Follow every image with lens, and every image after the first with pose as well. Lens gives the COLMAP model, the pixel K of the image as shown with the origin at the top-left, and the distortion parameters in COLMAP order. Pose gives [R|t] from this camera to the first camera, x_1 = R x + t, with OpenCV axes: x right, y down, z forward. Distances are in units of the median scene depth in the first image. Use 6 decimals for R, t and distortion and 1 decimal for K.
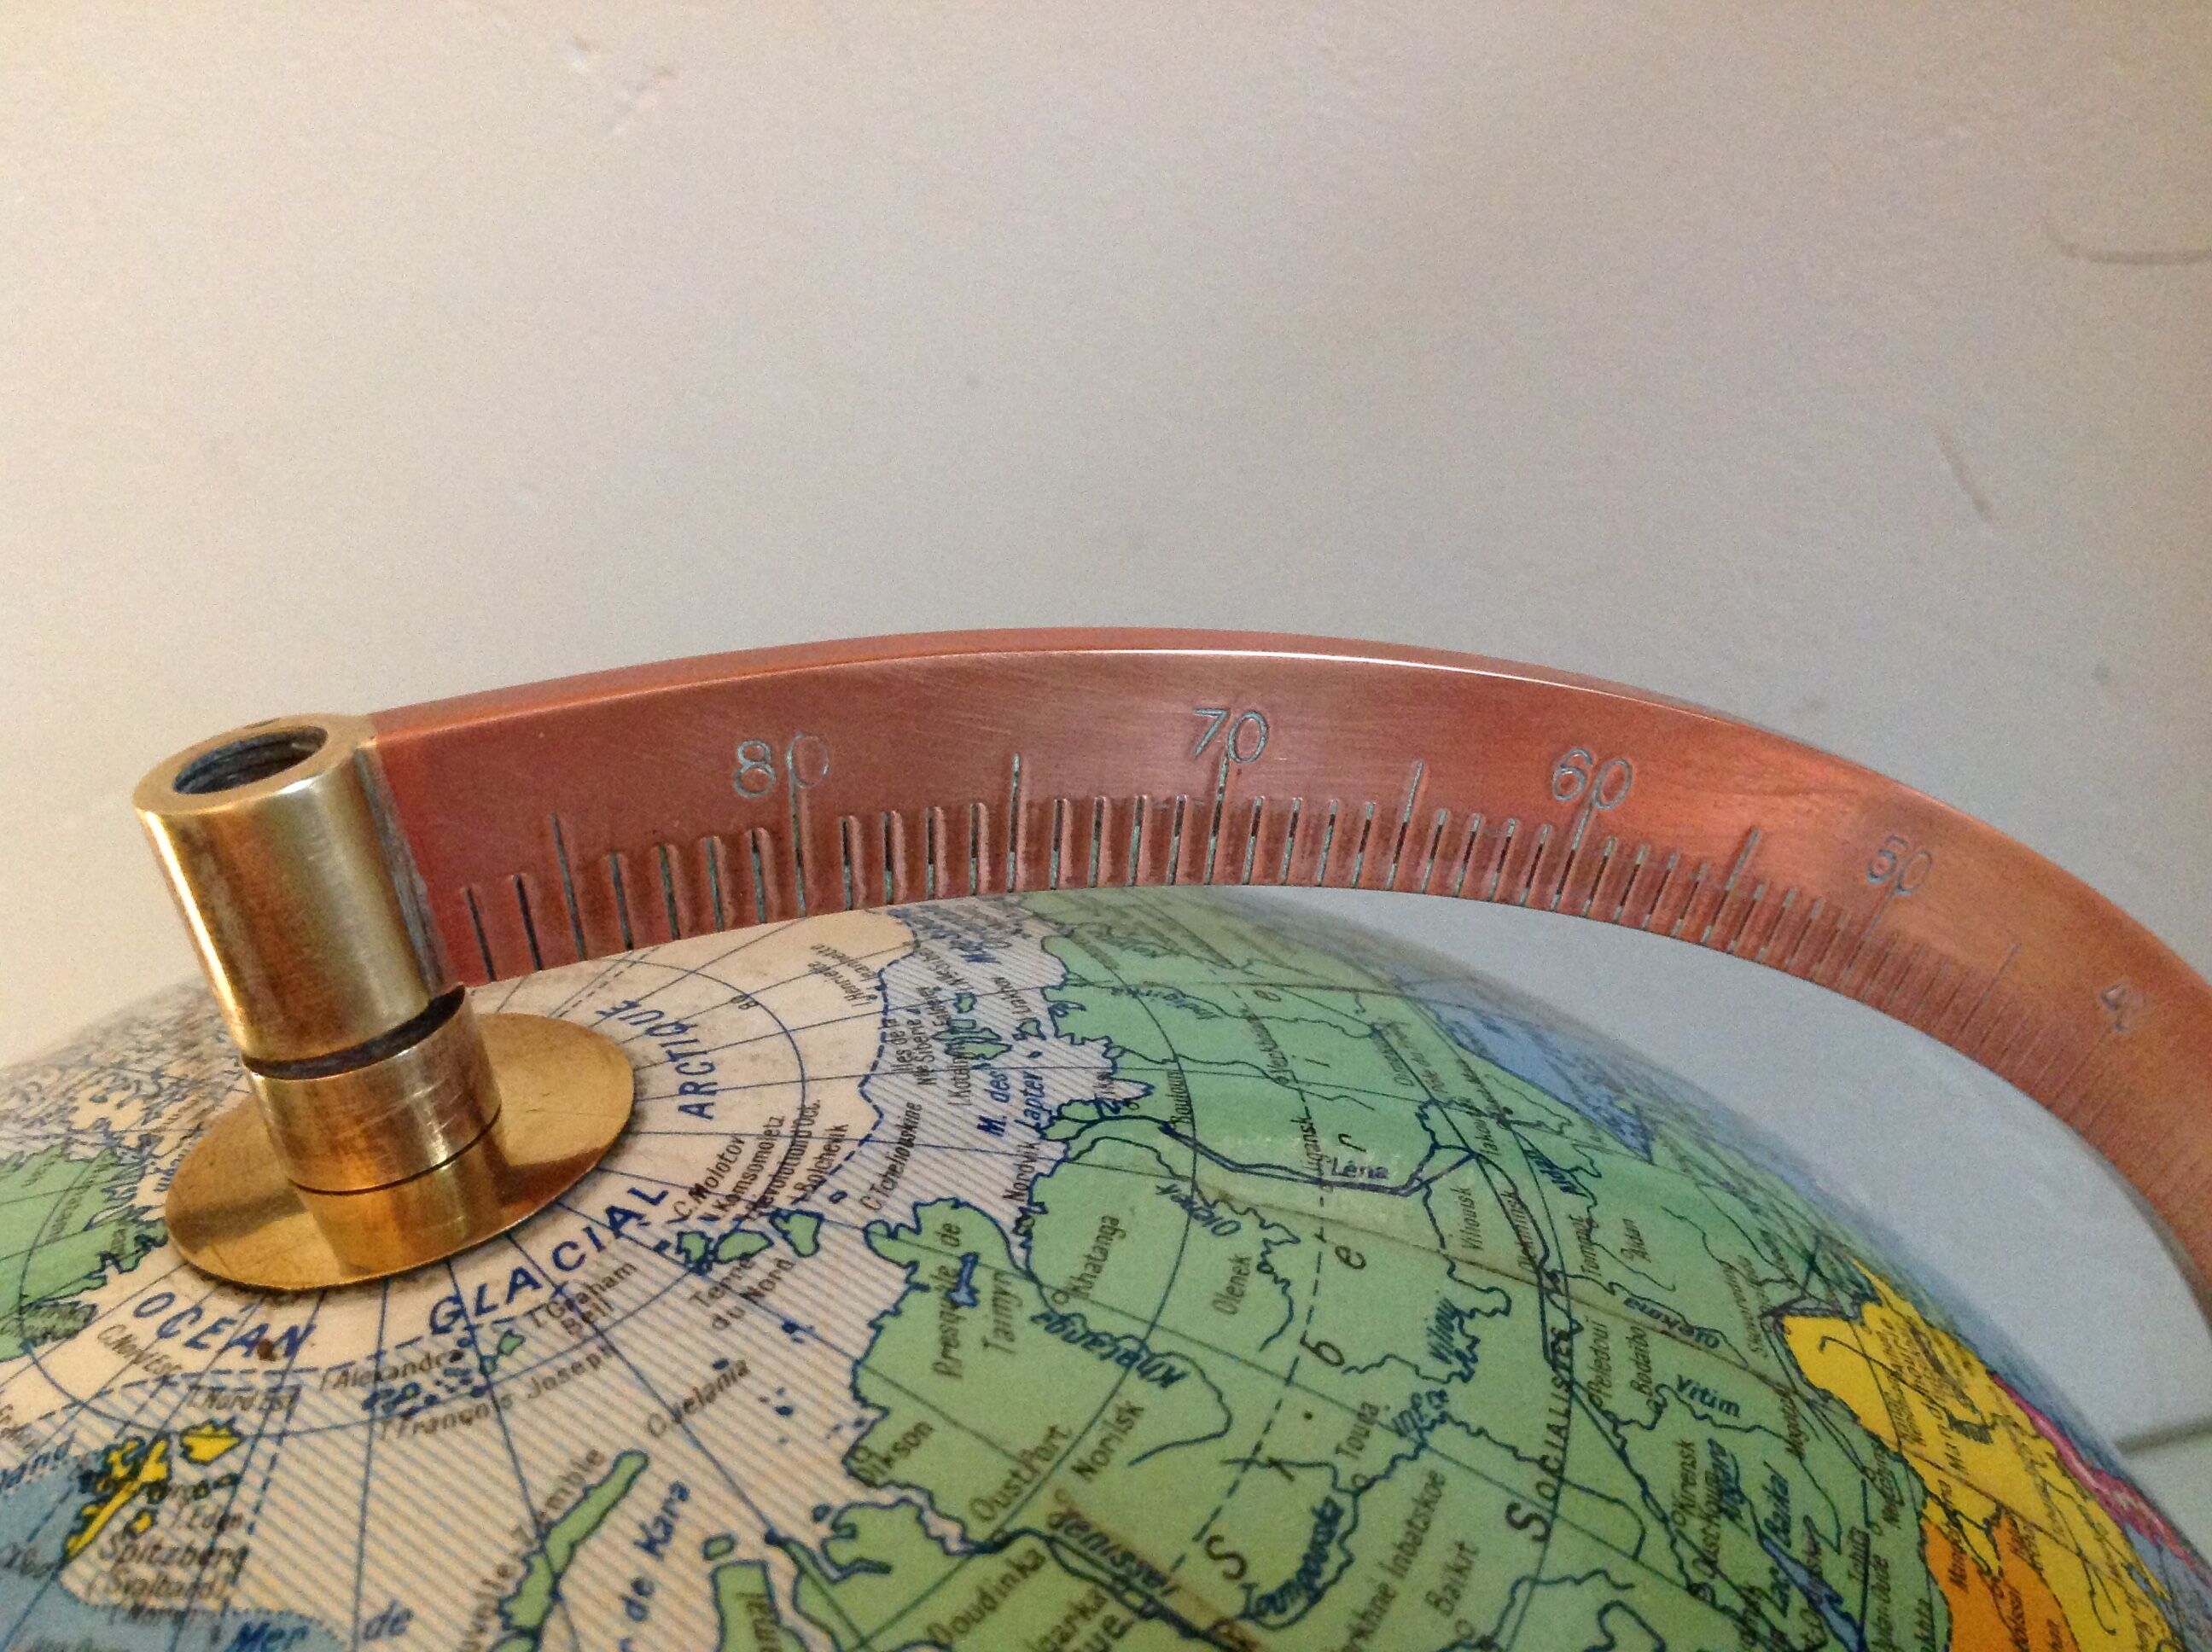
lens RADIAL K [[2154.0, 0, 1106.0], [0, 2154.0, 826.0], [0, 0, 1]] dist [0.150264, -0.460121]
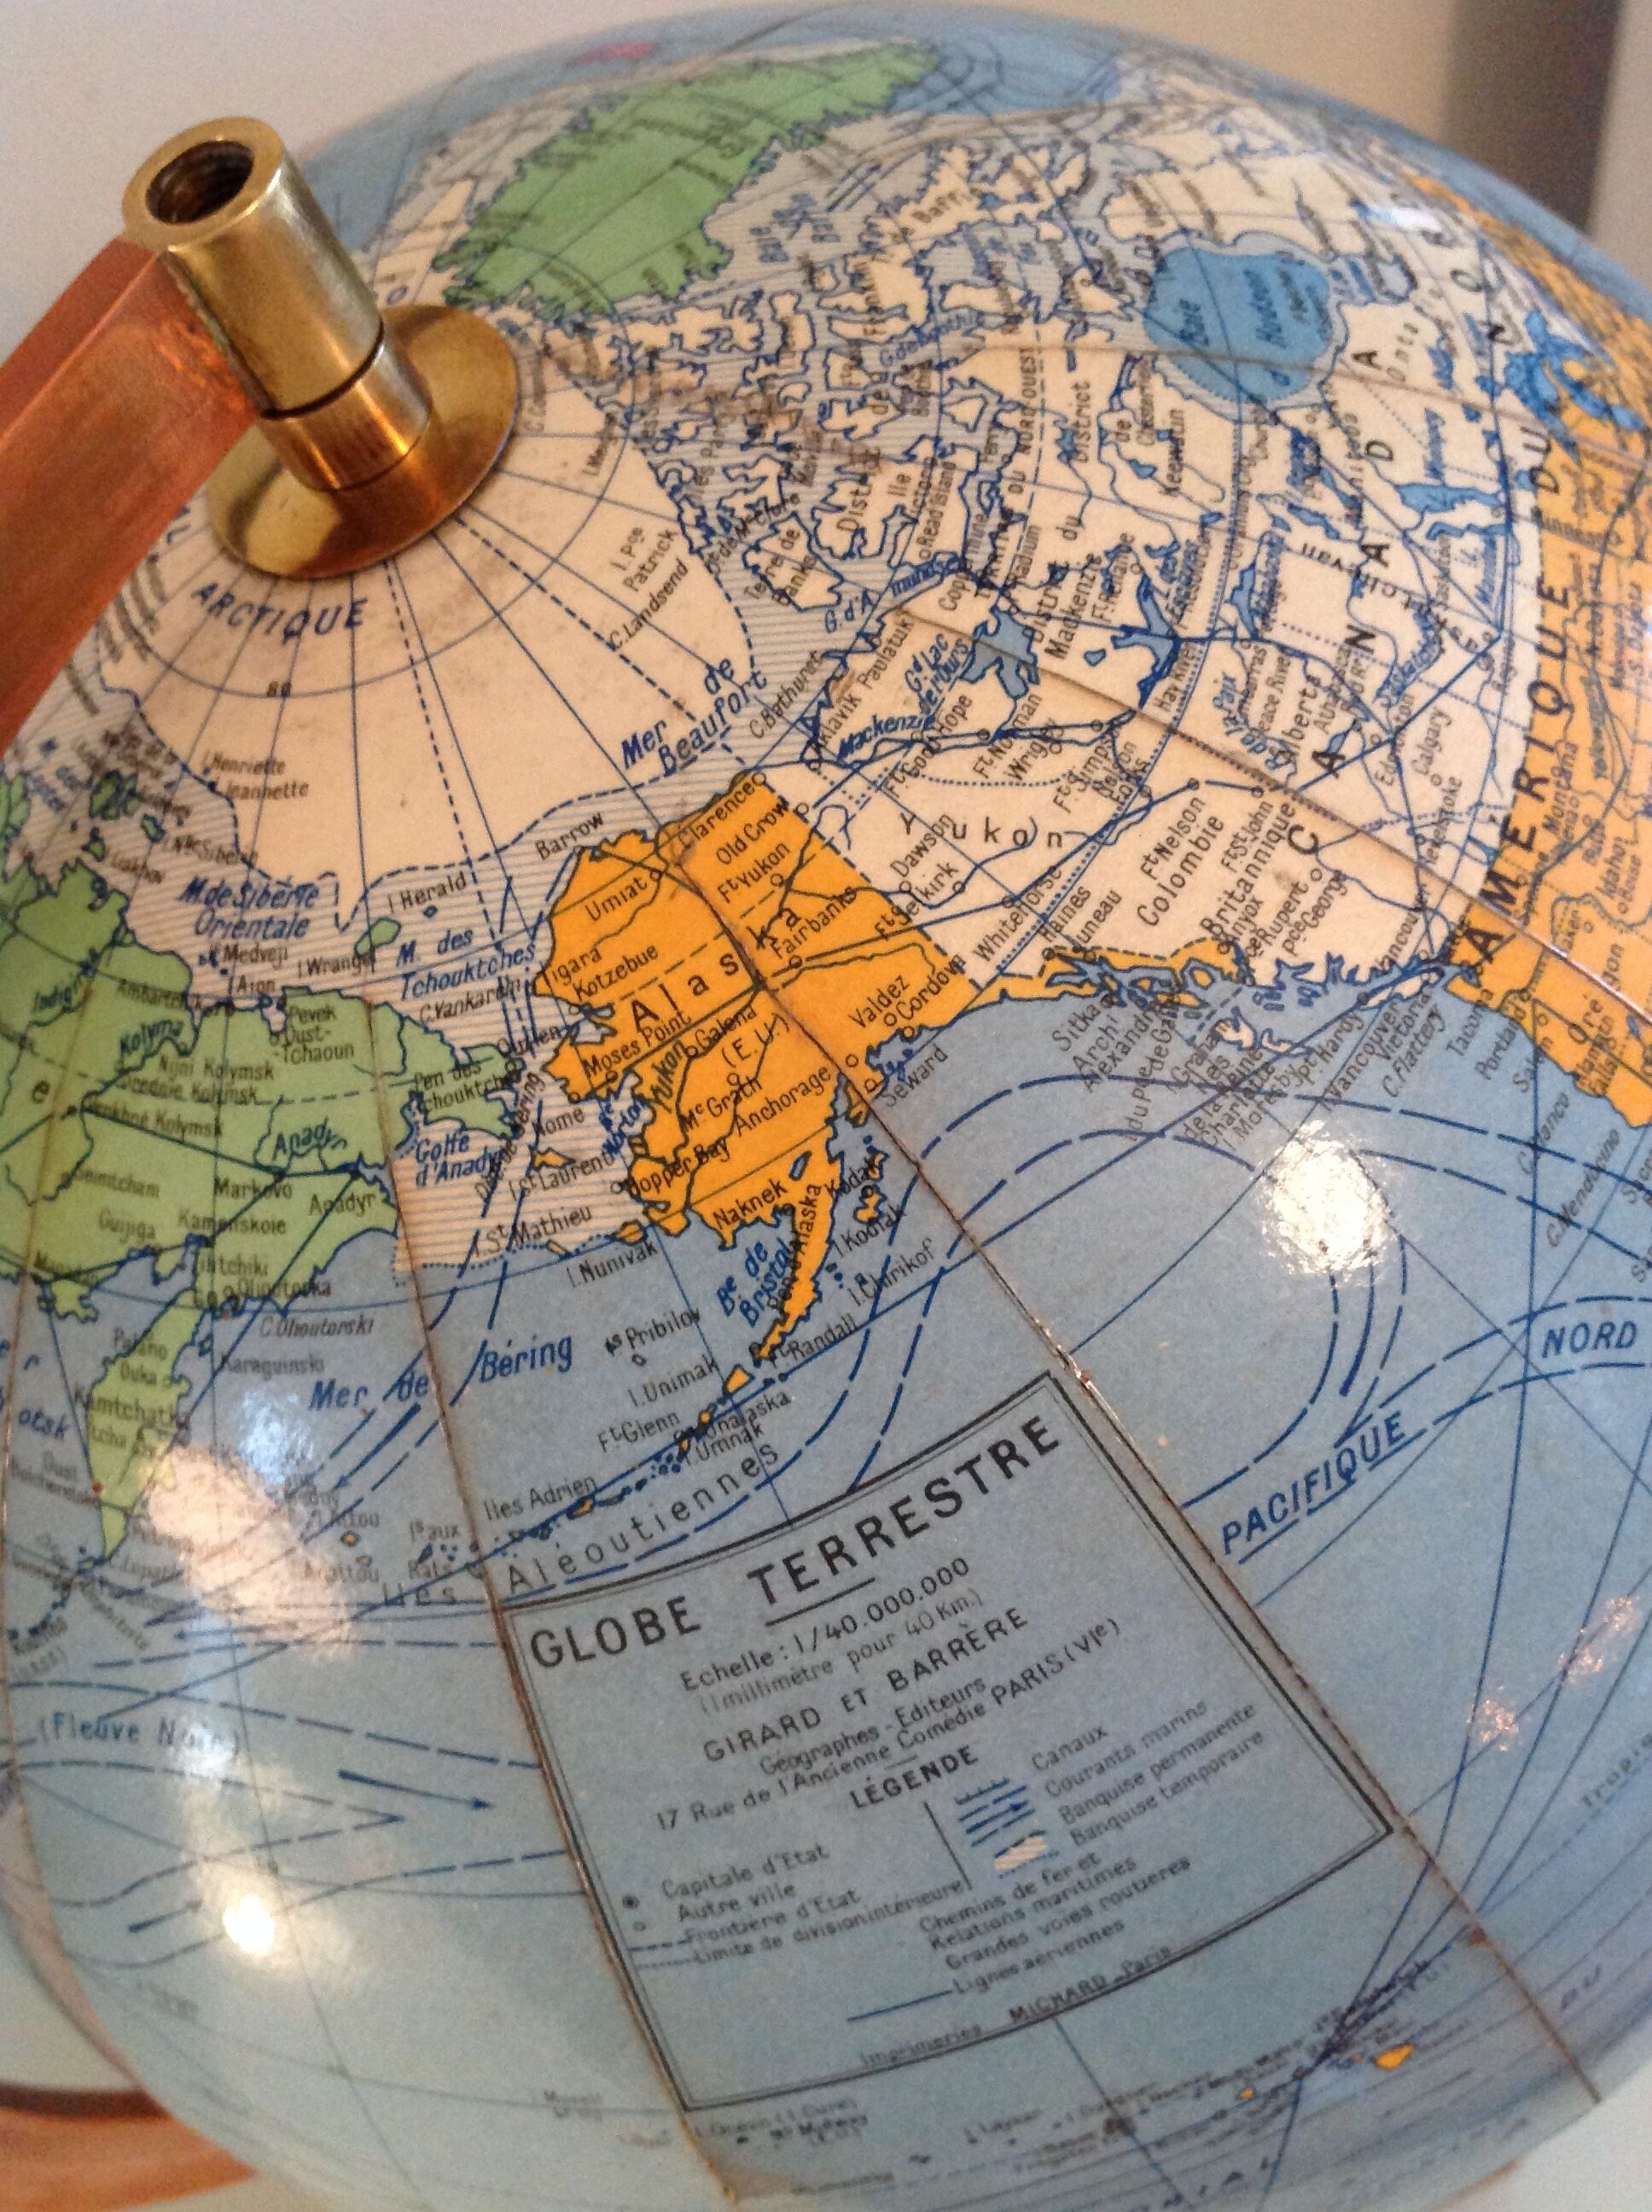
lens RADIAL K [[2108.7, 0, 824.0], [0, 2108.7, 1116.0], [0, 0, 1]] dist [0.132413, -0.348999]
pose [[-0.699553, 0.712299, 0.057061, -0.323646], [0.102469, 0.020967, 0.994515, -1.203777], [0.707195, 0.701563, -0.087656, 1.733643]]
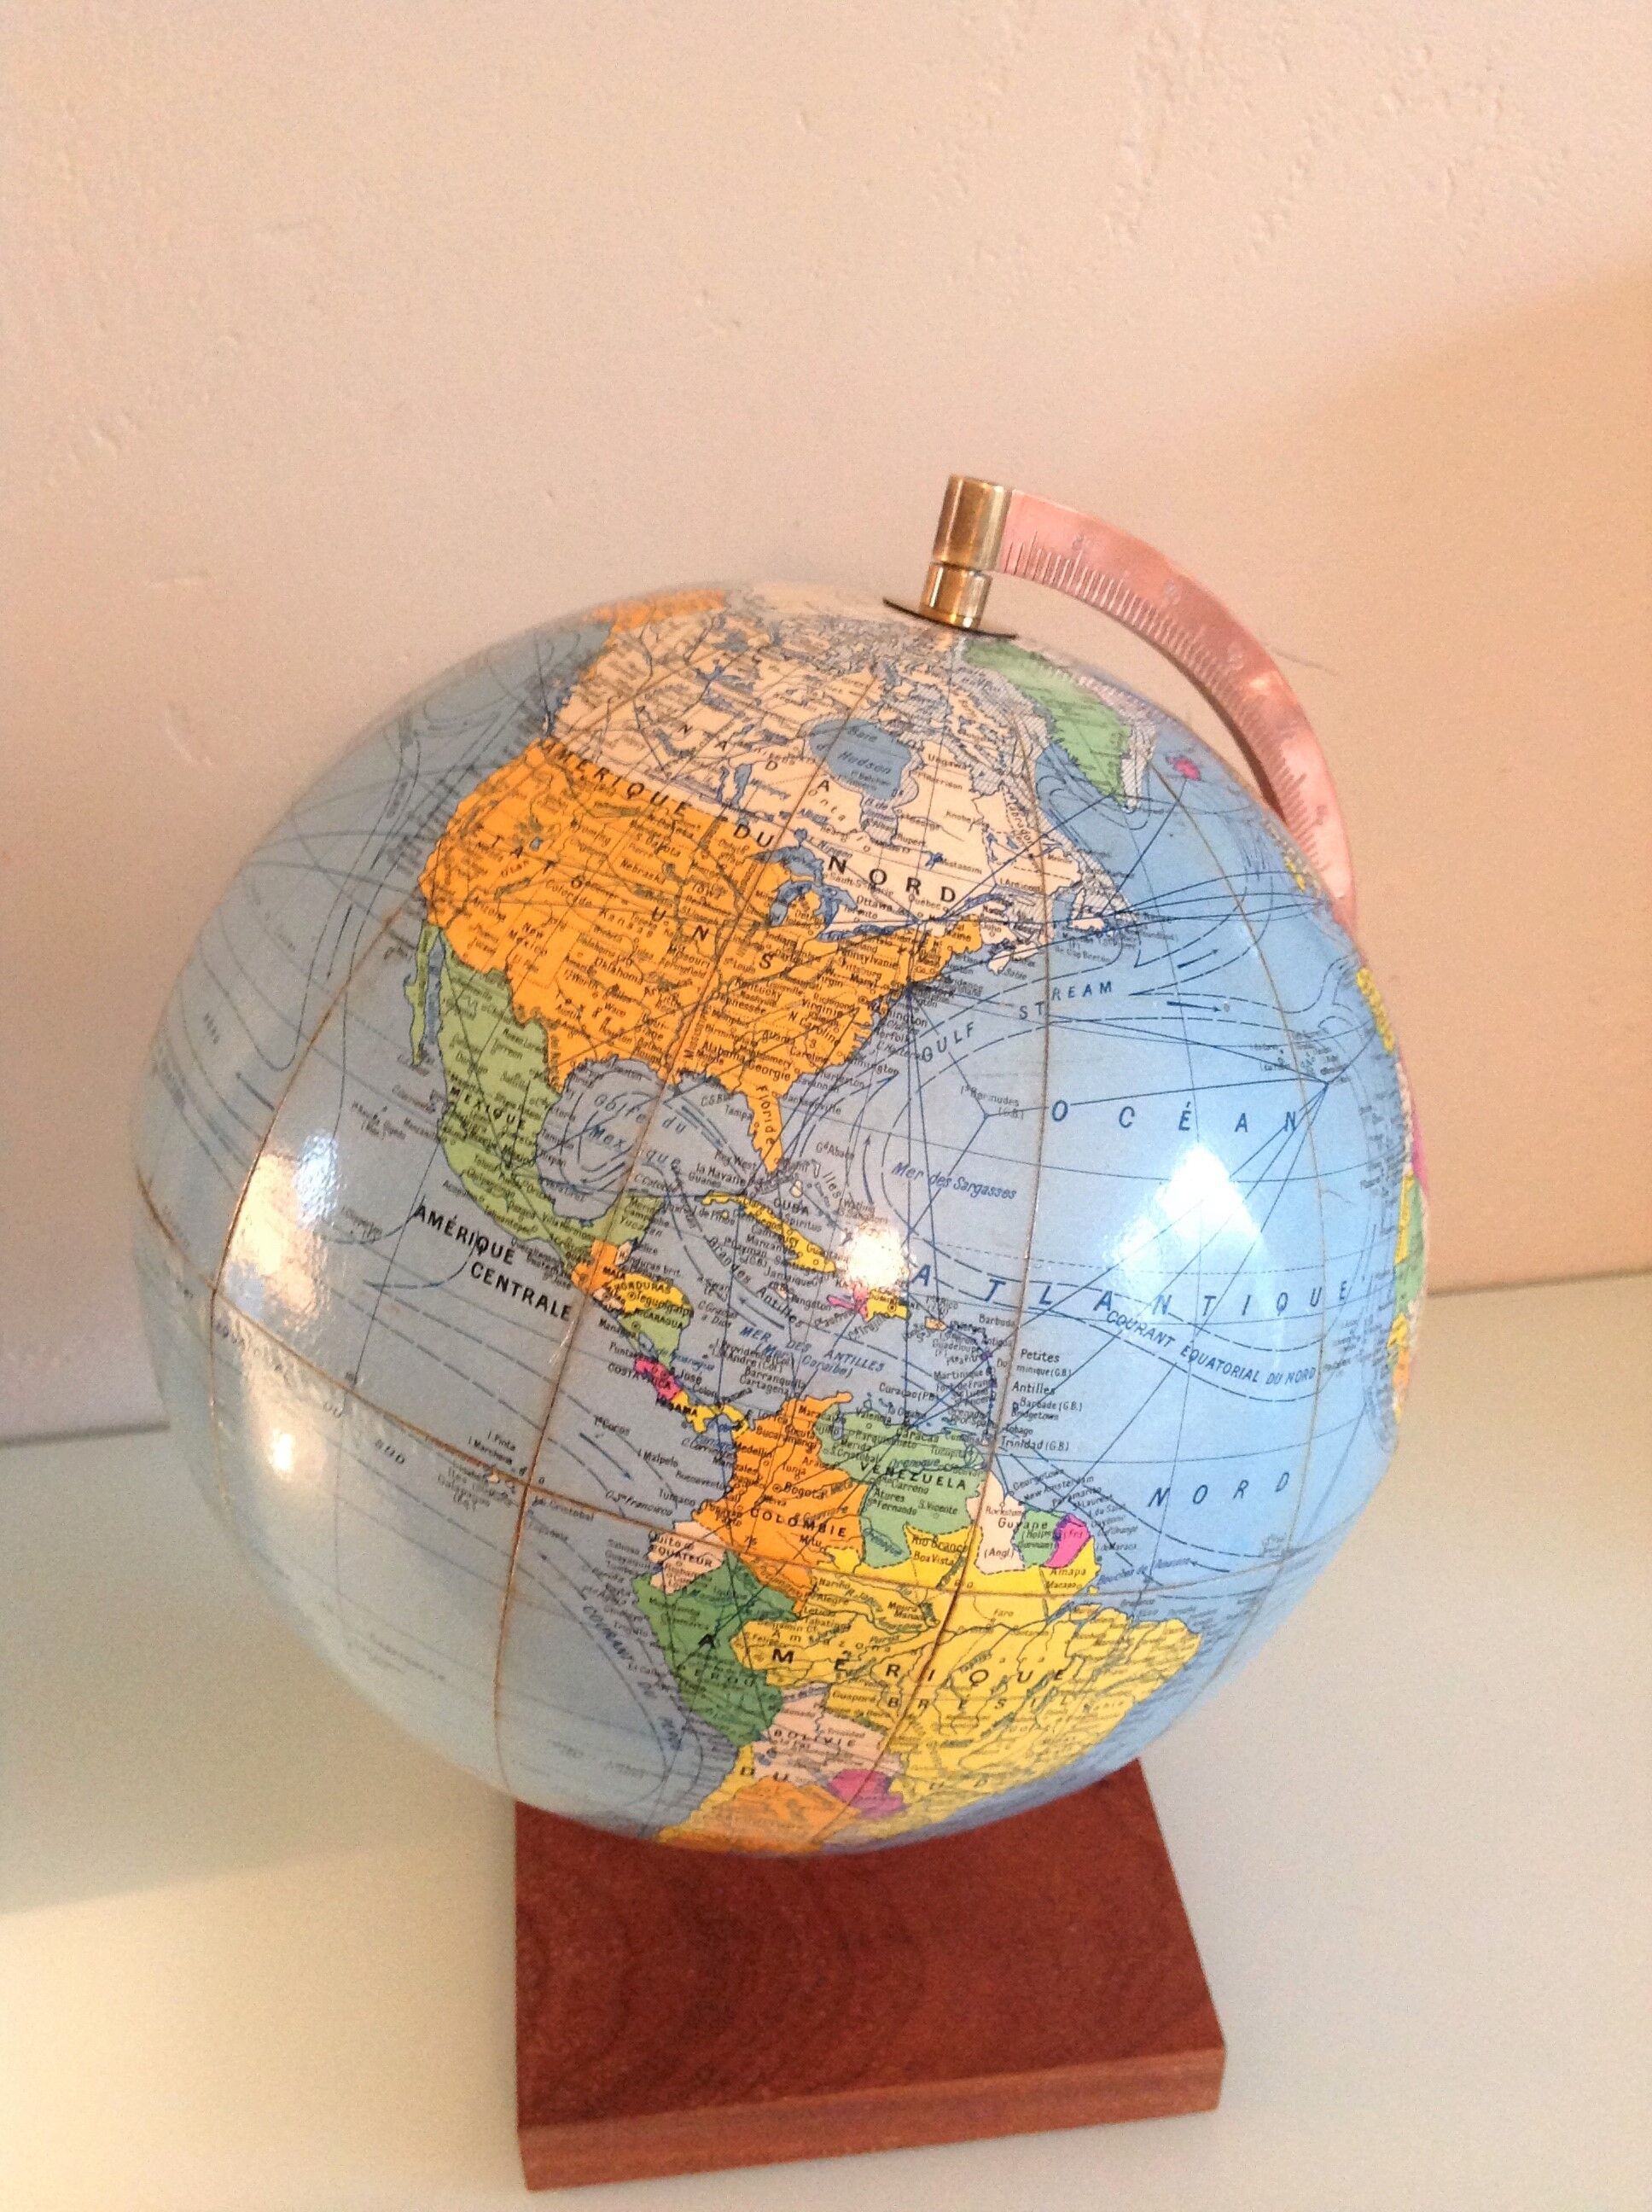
lens RADIAL K [[2108.7, 0, 824.0], [0, 2108.7, 1116.0], [0, 0, 1]] dist [0.132413, -0.348999]
pose [[-0.331840, -0.293462, 0.896528, -3.636398], [0.230612, 0.896308, 0.378748, -0.475512], [-0.914713, 0.332434, -0.229755, 2.345325]]
